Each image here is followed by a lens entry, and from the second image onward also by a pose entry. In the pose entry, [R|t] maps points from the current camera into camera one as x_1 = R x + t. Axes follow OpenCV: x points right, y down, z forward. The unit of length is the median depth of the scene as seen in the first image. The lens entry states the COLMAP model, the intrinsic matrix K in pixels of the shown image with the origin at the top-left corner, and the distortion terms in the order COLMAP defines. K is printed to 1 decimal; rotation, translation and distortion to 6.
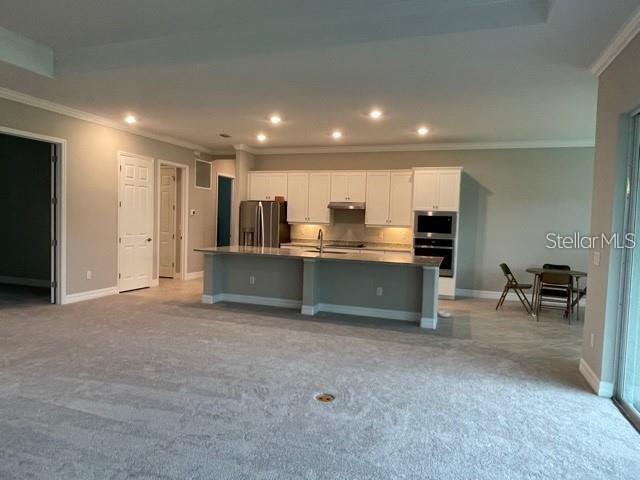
lens RADIAL K [[422.0, 0, 317.6], [0, 422.0, 242.5], [0, 0, 1]] dist [-0.007521, -0.008344]
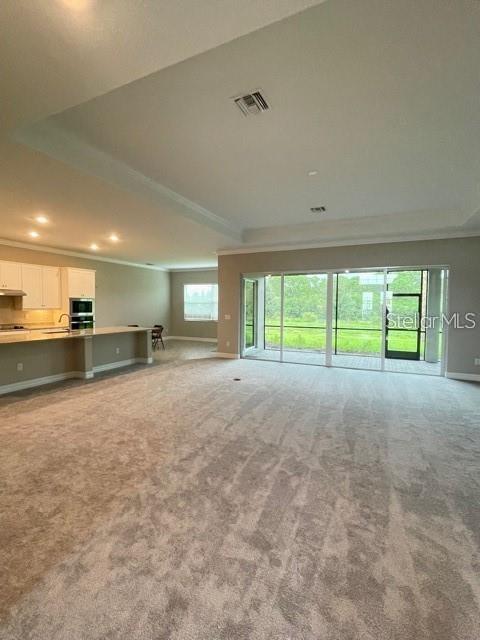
lens RADIAL K [[297.6, 0, 242.8], [0, 297.6, 320.6], [0, 0, 1]] dist [0.000928, 0.000092]
pose [[0.089756, -0.080445, 0.992710, -0.766931], [0.046419, 0.995987, 0.076514, -0.051980], [-0.994881, 0.039213, 0.093130, 0.351468]]
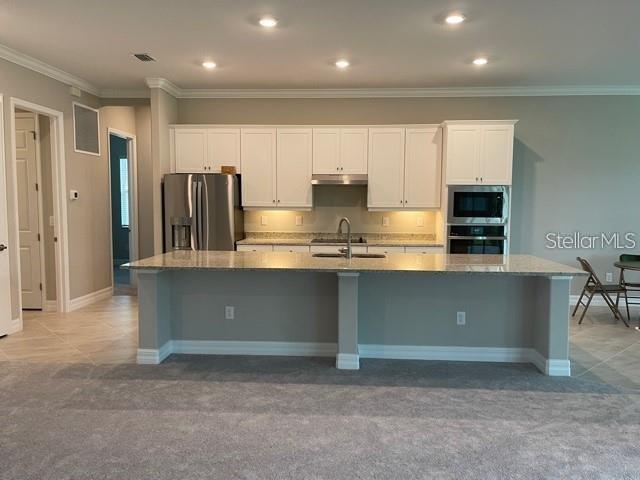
lens RADIAL K [[493.6, 0, 323.3], [0, 493.6, 242.4], [0, 0, 1]] dist [0.023129, -0.016054]
pose [[0.960637, -0.047578, 0.273701, -0.195778], [0.038597, 0.998528, 0.038109, -0.023495], [-0.275111, -0.026045, 0.961060, 0.310114]]
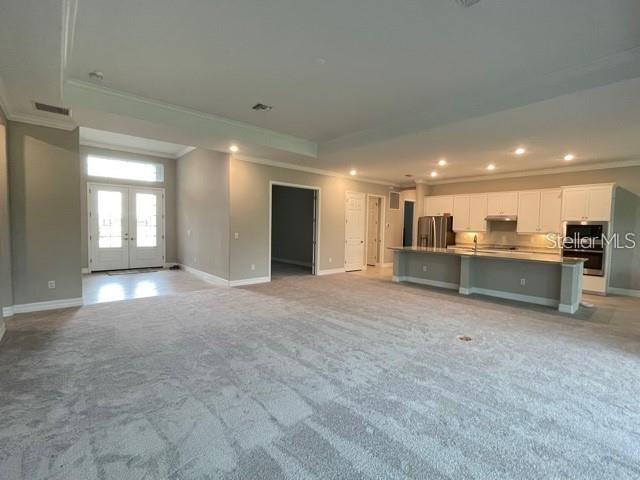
lens RADIAL K [[297.6, 0, 319.8], [0, 297.6, 241.1], [0, 0, 1]] dist [0.000928, 0.000092]
pose [[0.869995, 0.009992, -0.492960, 0.041998], [-0.018503, 0.999752, -0.012391, 0.008656], [0.492714, 0.019901, 0.869964, -0.121633]]
